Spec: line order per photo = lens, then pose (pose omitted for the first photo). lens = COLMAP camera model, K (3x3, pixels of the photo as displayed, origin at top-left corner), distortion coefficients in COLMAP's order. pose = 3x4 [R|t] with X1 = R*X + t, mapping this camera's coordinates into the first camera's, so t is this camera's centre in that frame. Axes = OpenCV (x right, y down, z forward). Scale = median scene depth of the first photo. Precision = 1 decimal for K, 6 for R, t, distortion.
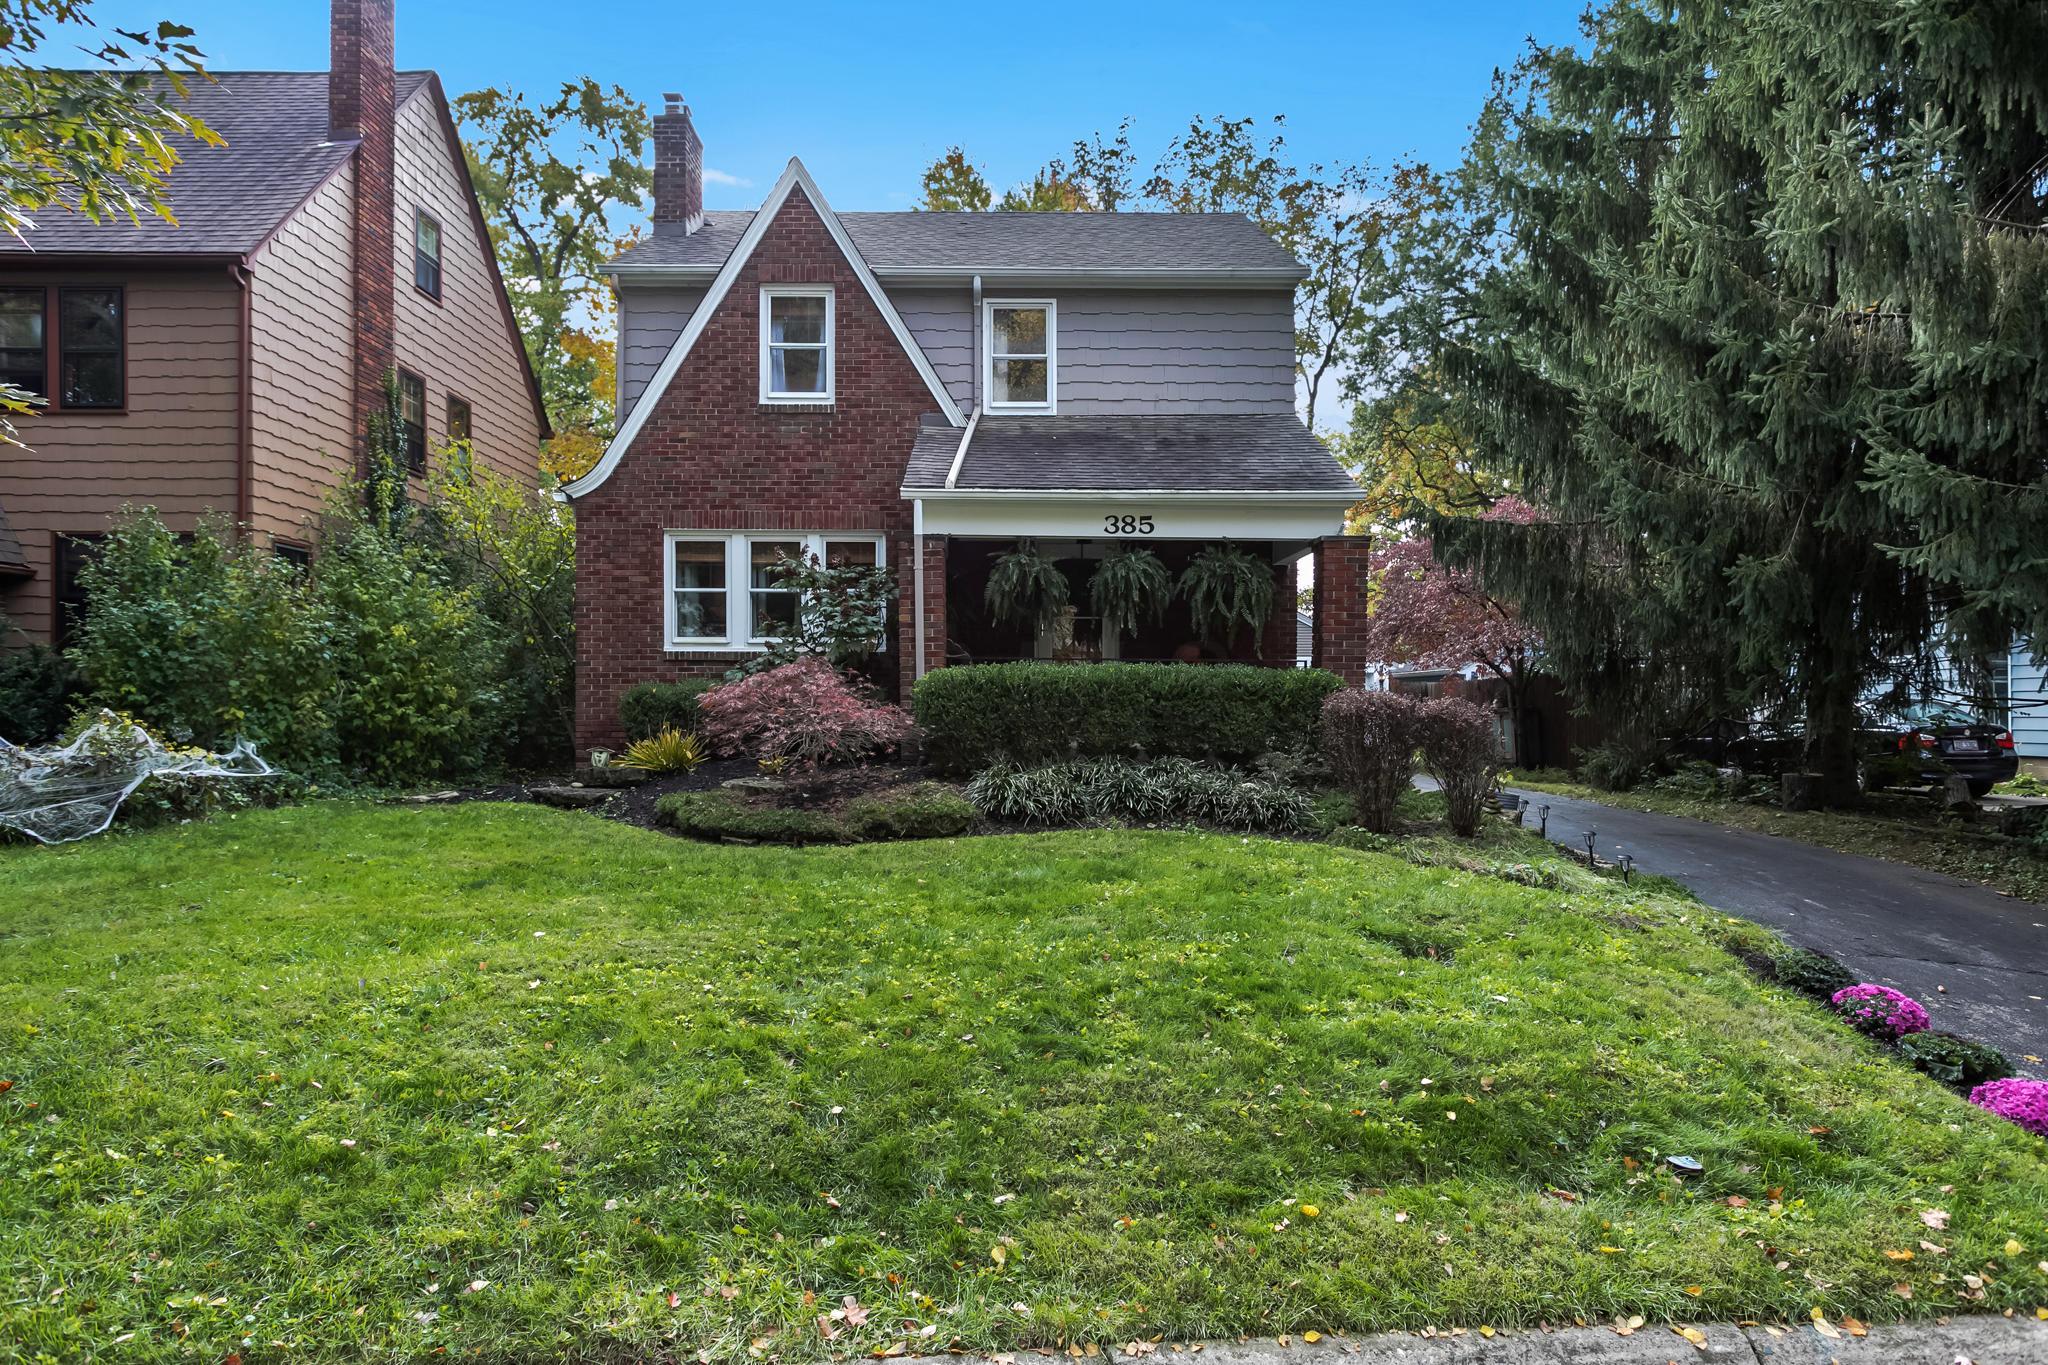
lens RADIAL K [[1183.4, 0, 1019.3], [0, 1183.4, 686.5], [0, 0, 1]] dist [0.002189, 0.000078]
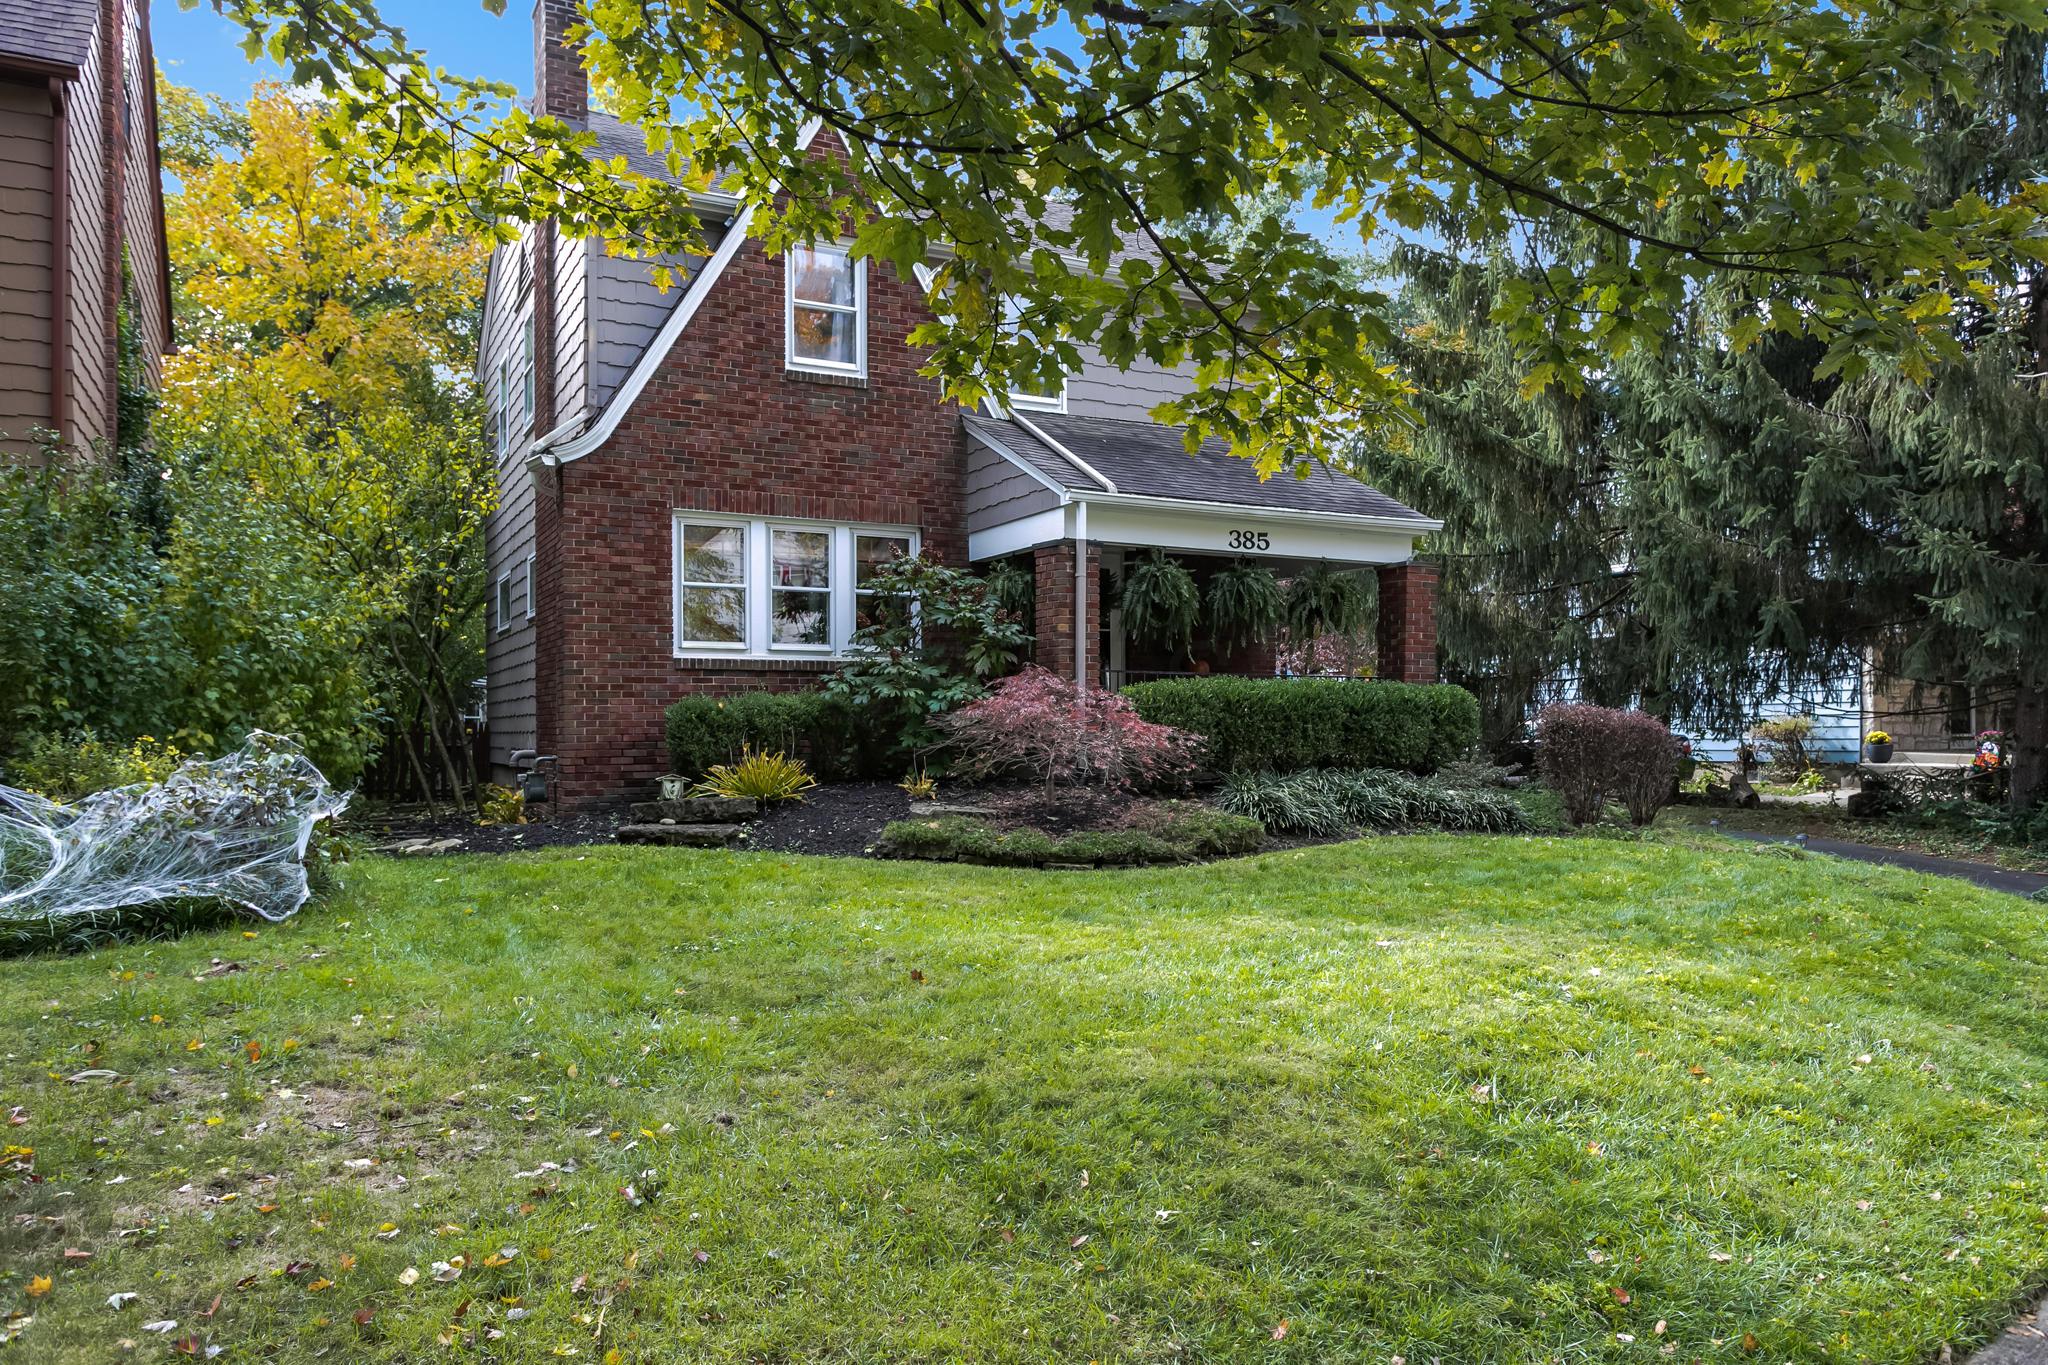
lens RADIAL K [[1405.1, 0, 1027.4], [0, 1405.1, 689.4], [0, 0, 1]] dist [0.026231, 0.000603]
pose [[0.888654, 0.004953, 0.458551, -0.531232], [-0.000452, 0.999951, -0.009924, 0.001515], [-0.458578, 0.008612, 0.888613, 0.022414]]
